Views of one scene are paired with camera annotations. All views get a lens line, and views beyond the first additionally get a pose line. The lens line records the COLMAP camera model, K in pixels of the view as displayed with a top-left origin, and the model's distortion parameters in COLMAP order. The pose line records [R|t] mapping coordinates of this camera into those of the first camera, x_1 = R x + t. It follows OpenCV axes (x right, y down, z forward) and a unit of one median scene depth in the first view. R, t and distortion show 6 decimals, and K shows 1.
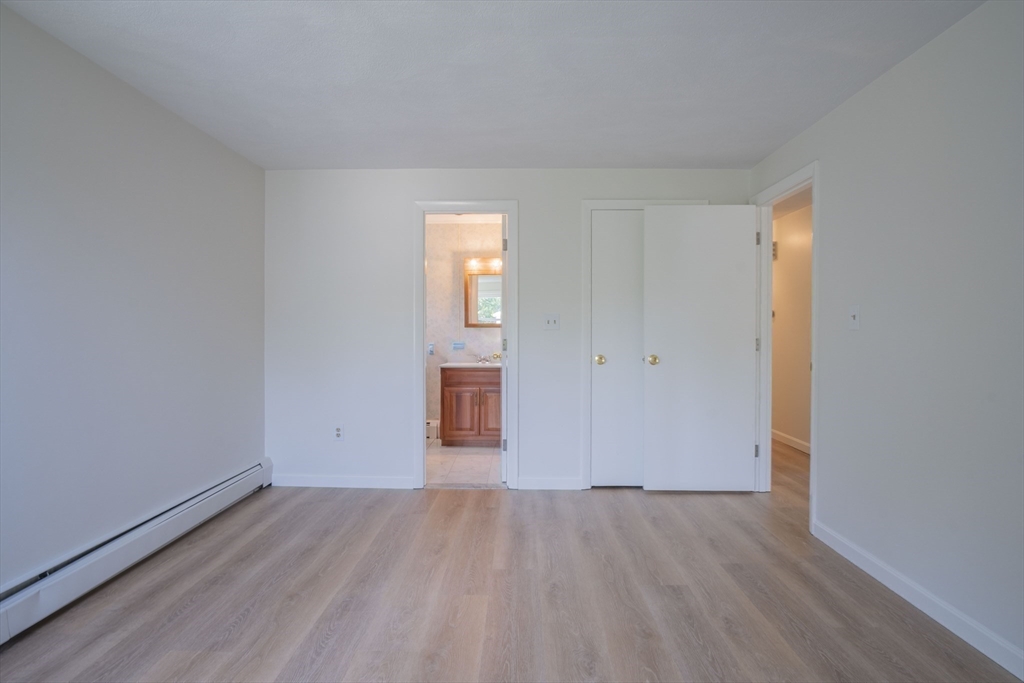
lens RADIAL K [[562.4, 0, 511.4], [0, 562.4, 337.4], [0, 0, 1]] dist [-0.027261, 0.001041]
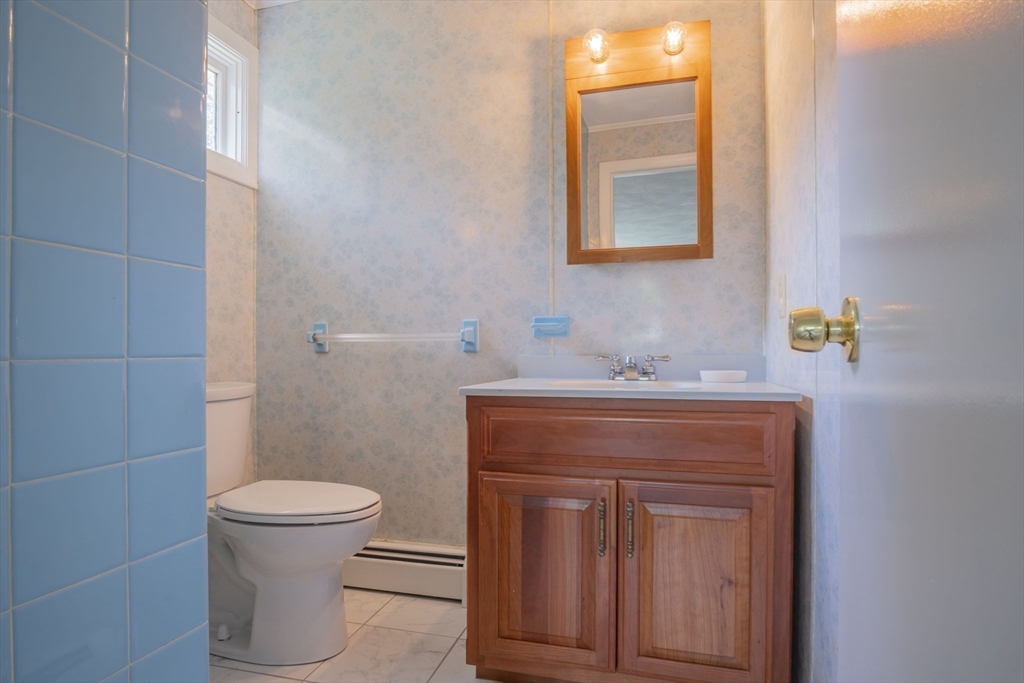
lens RADIAL K [[562.4, 0, 508.0], [0, 562.4, 345.7], [0, 0, 1]] dist [-0.027261, 0.001041]
pose [[0.969652, -0.005506, -0.244428, -0.041742], [0.001337, 0.999851, -0.017219, 0.034244], [0.244487, 0.016369, 0.969514, 0.733086]]
